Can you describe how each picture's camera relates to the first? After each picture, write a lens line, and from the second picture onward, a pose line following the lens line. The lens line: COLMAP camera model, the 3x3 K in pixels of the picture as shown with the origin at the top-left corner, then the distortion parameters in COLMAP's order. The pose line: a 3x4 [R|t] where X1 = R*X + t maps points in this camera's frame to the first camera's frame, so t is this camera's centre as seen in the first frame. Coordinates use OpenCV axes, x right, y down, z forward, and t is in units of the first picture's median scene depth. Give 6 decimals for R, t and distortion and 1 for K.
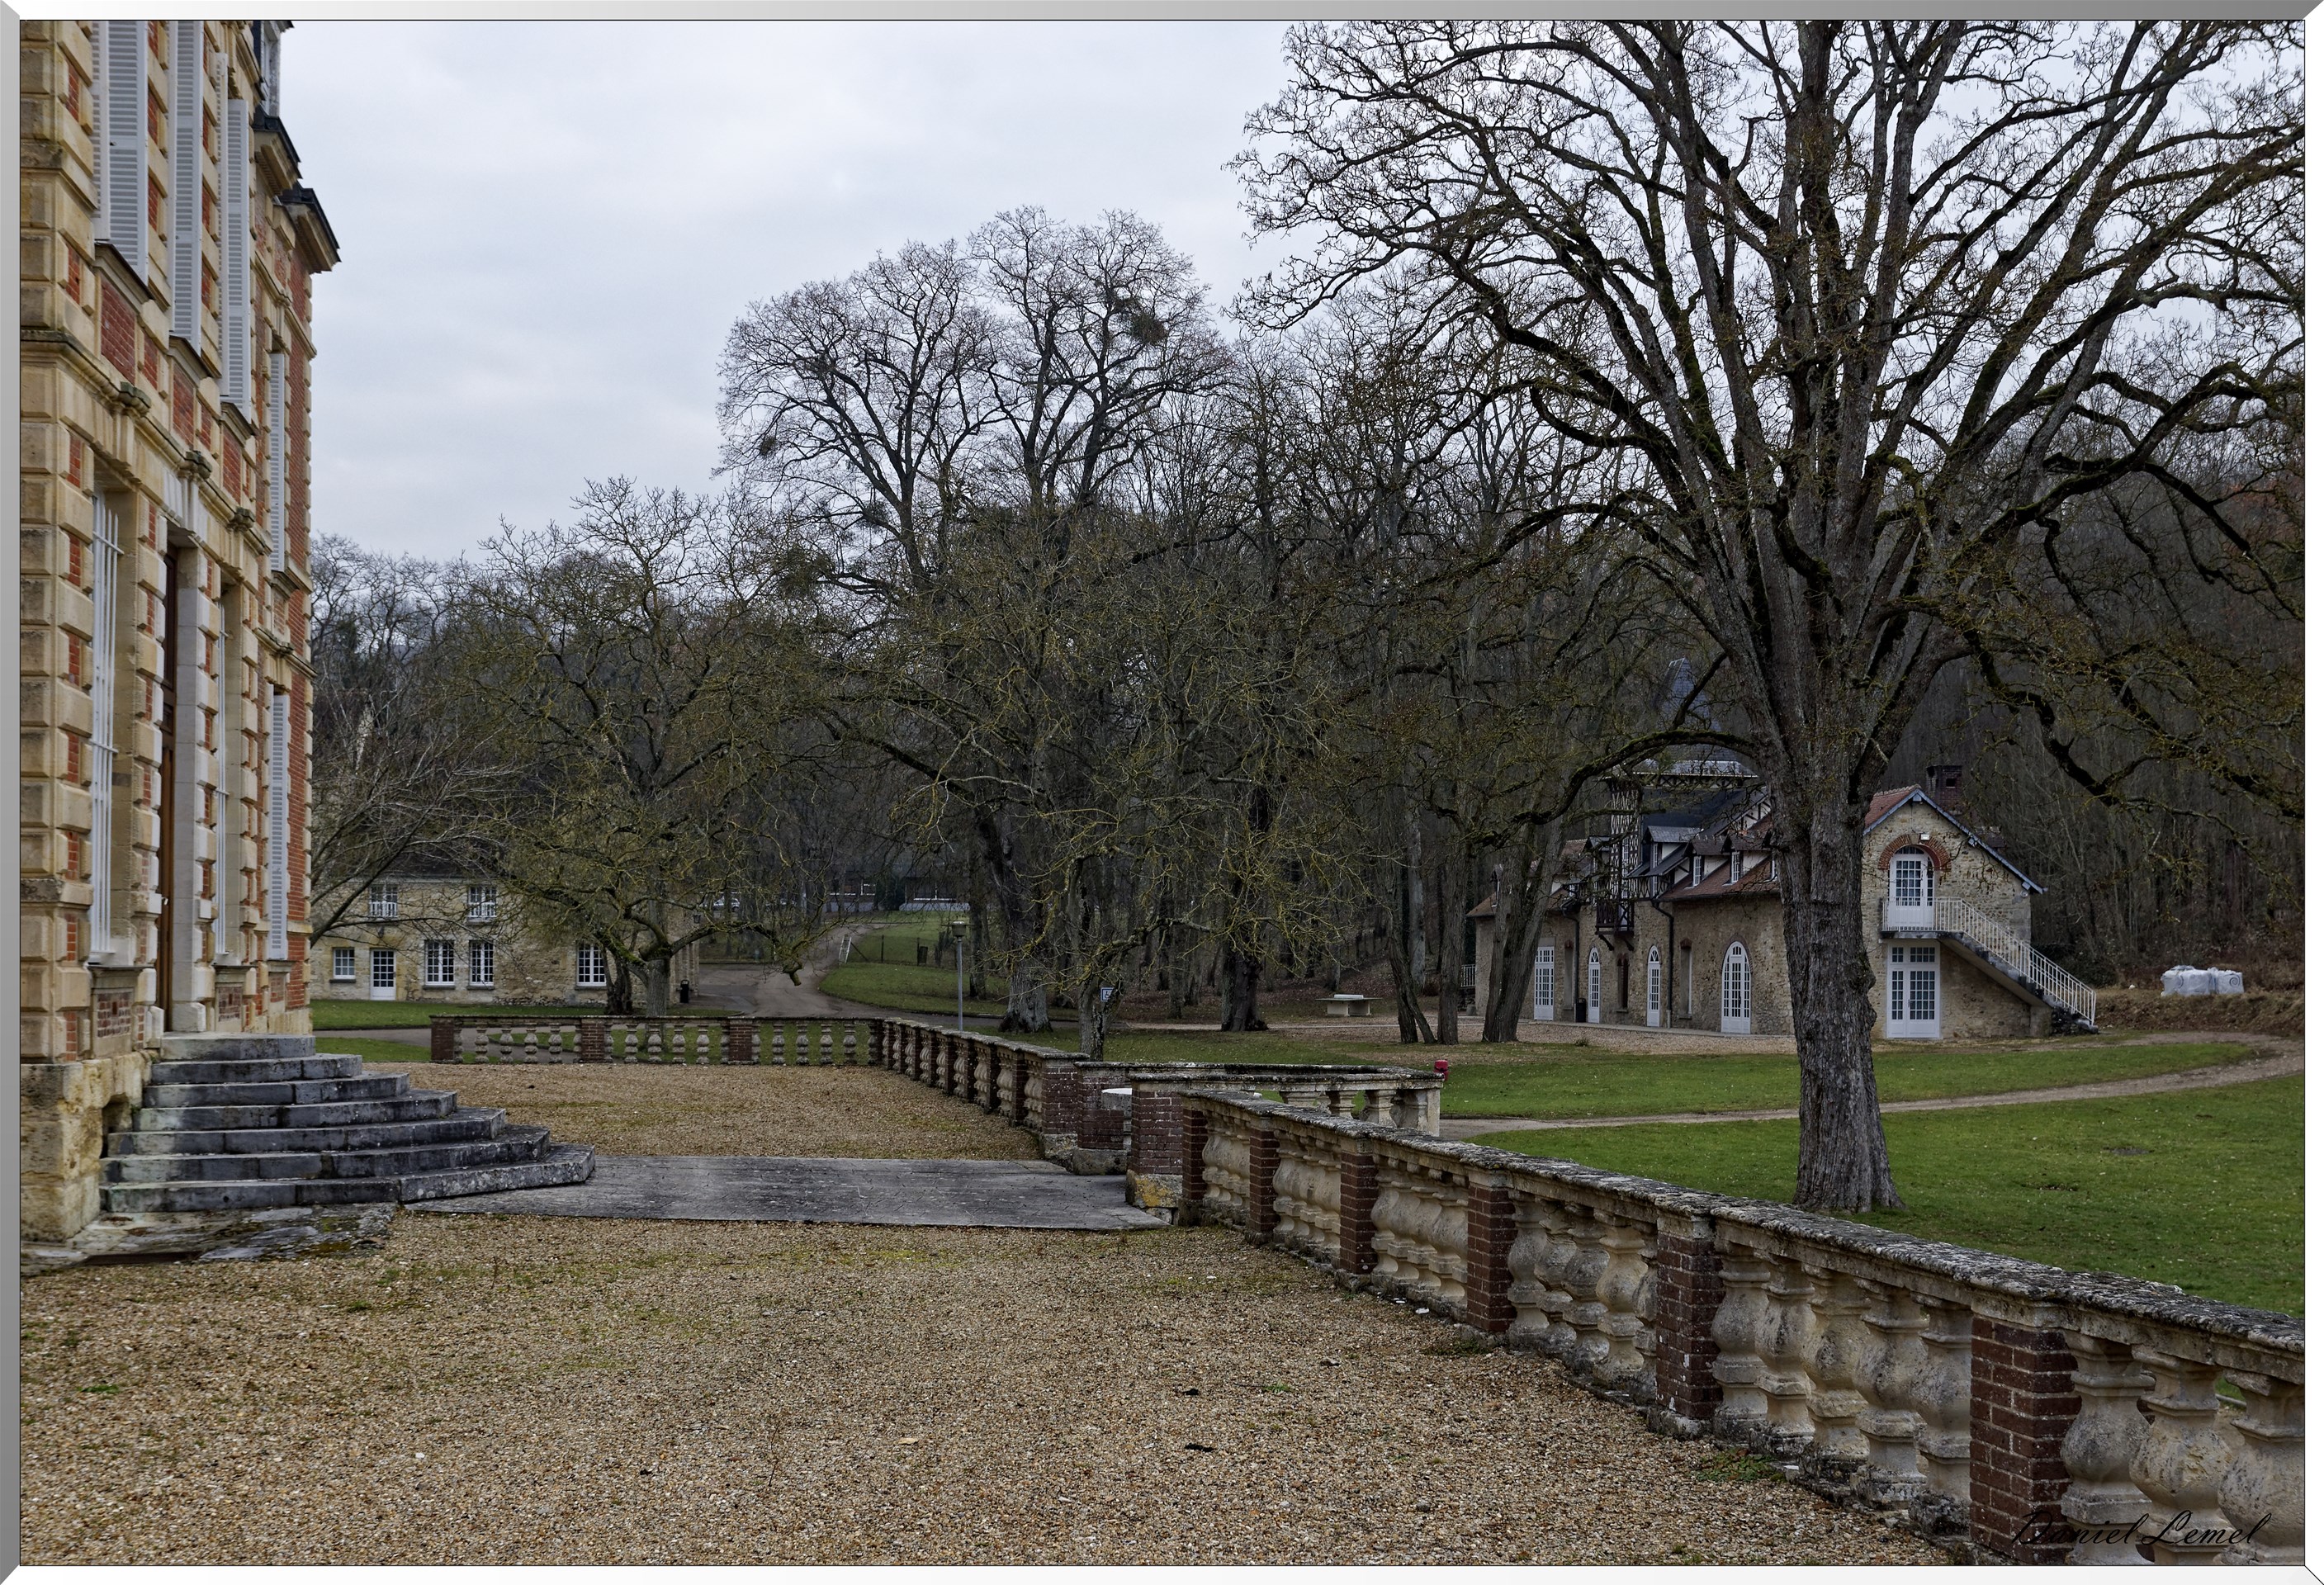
lens RADIAL K [[3643.3, 0, 1162.0], [0, 3643.3, 793.9], [0, 0, 1]] dist [0.112802, 0.000000]
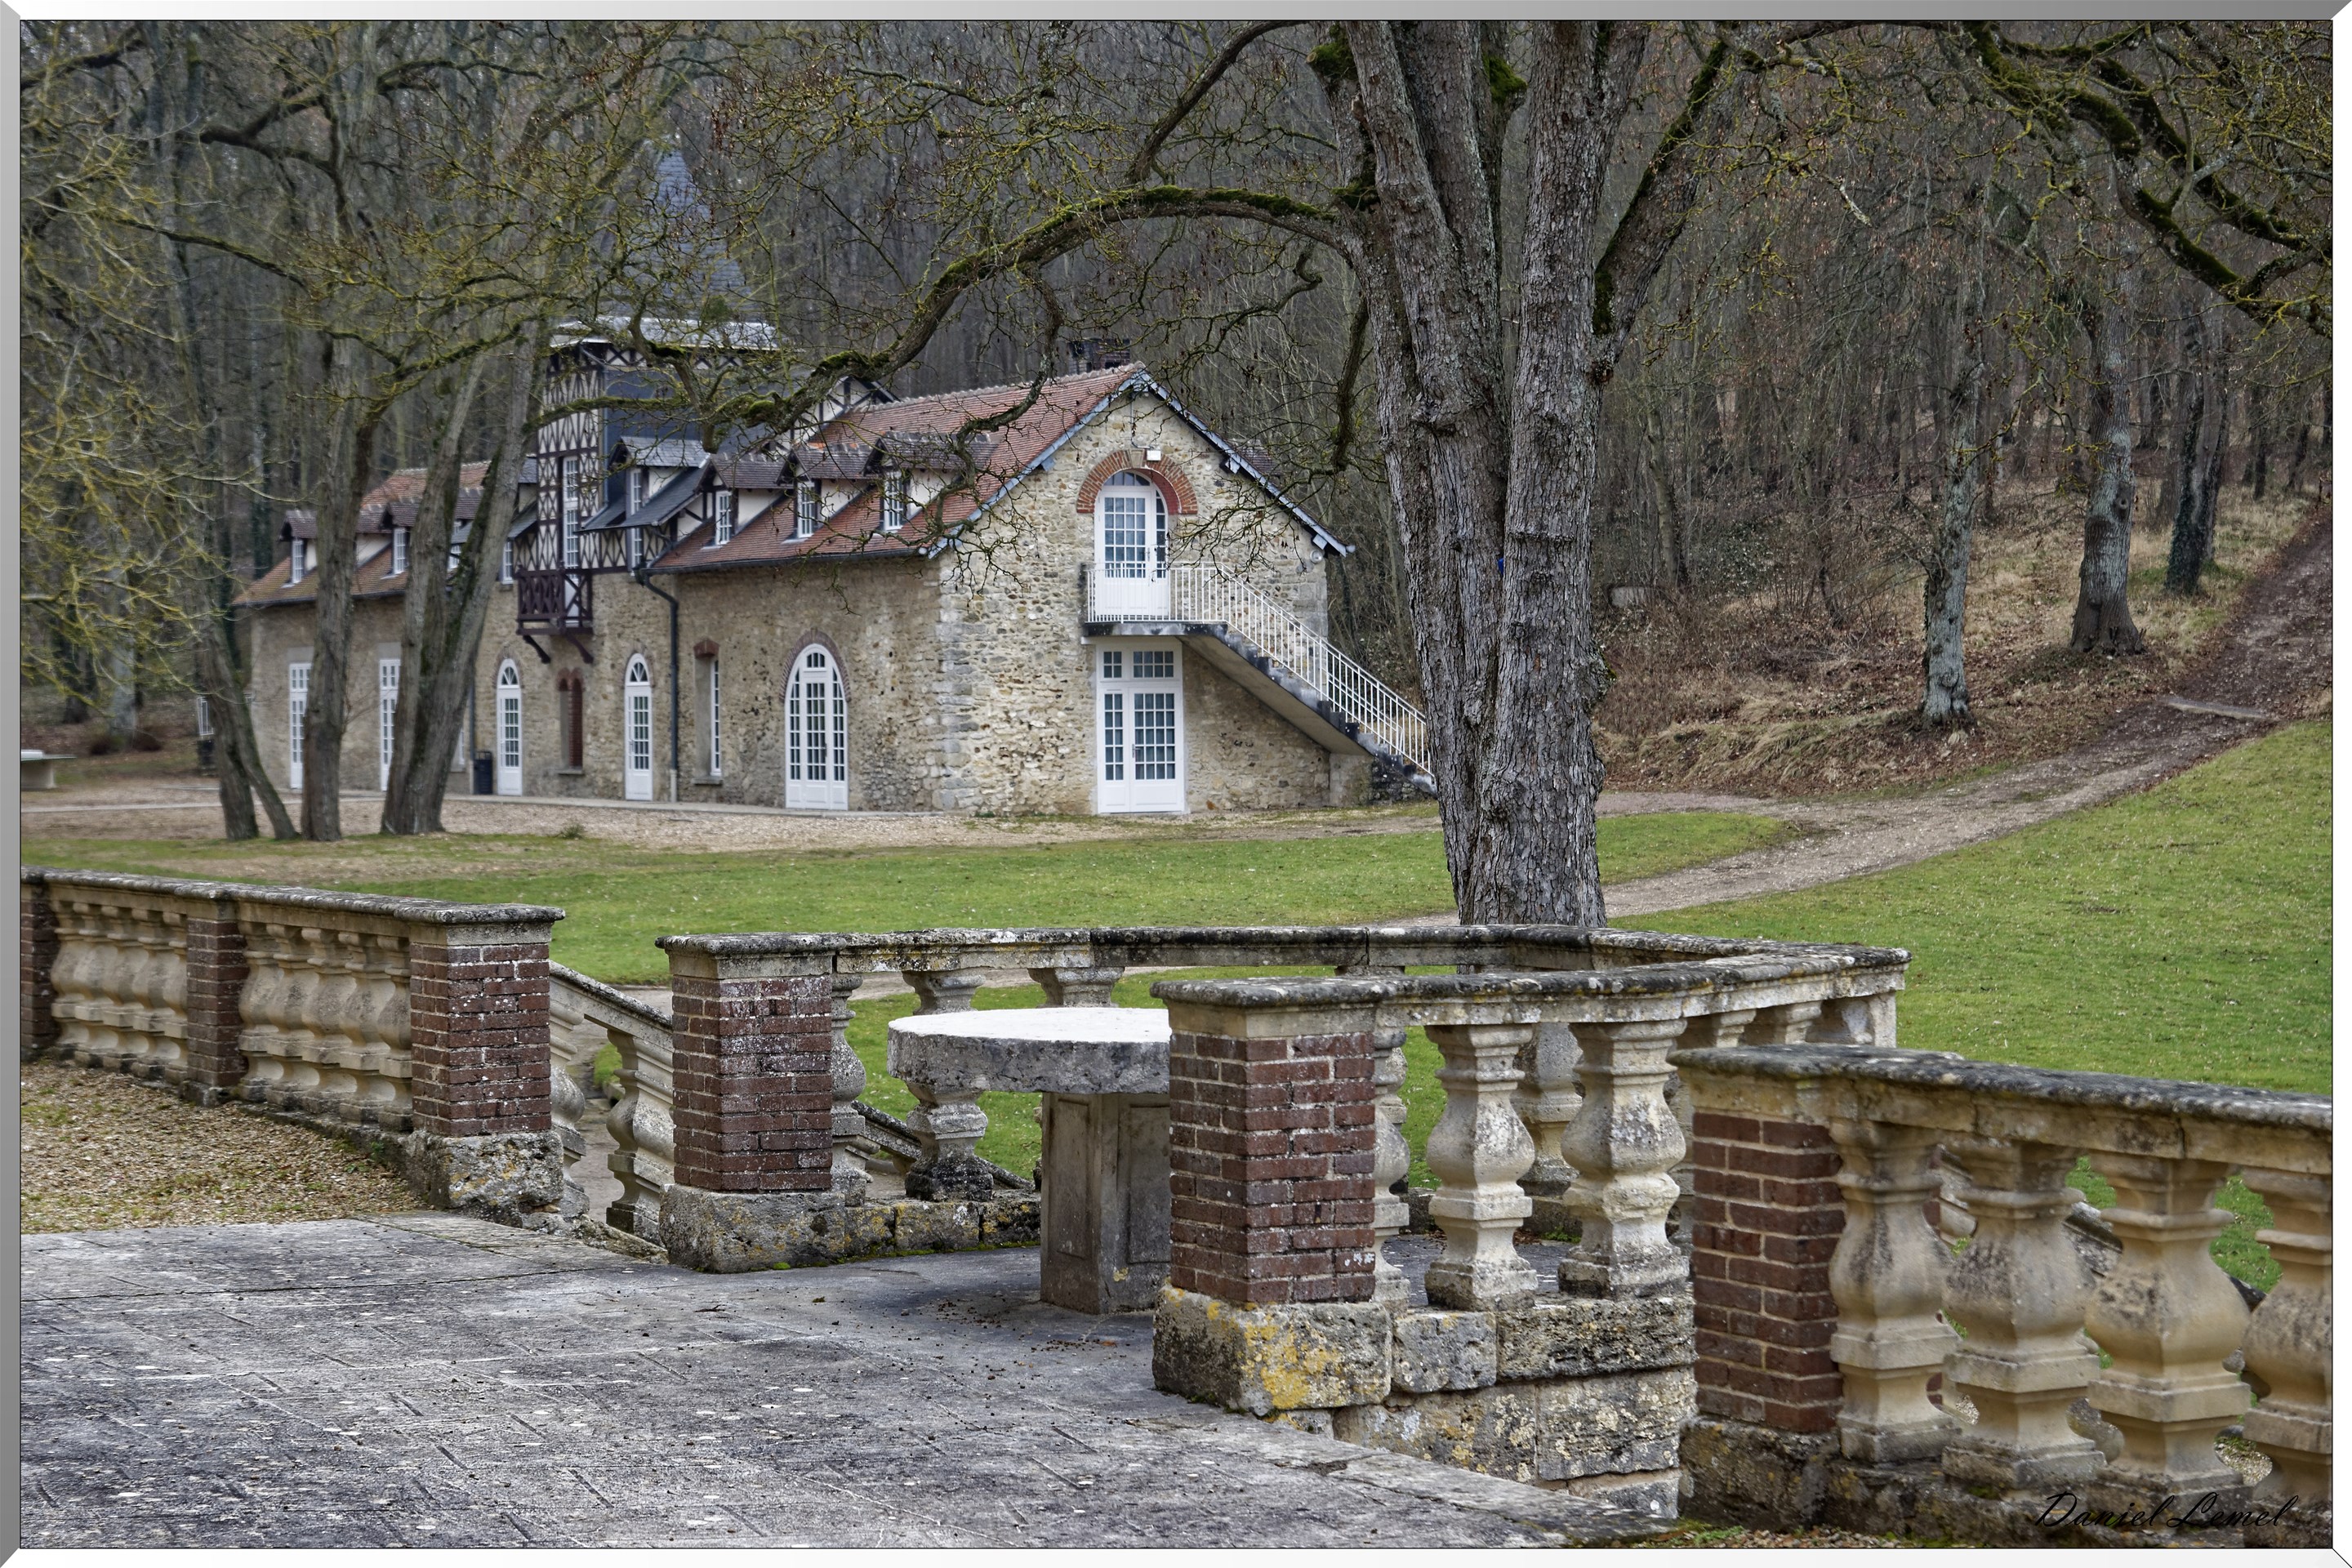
lens RADIAL K [[4977.8, 0, 1176.4], [0, 4977.8, 781.9], [0, 0, 1]] dist [-0.036980, 0.000000]
pose [[0.923588, -0.013970, 0.383131, -0.081850], [-0.009489, 0.998197, 0.059272, 0.016571], [-0.383268, -0.058378, 0.921790, 0.292453]]
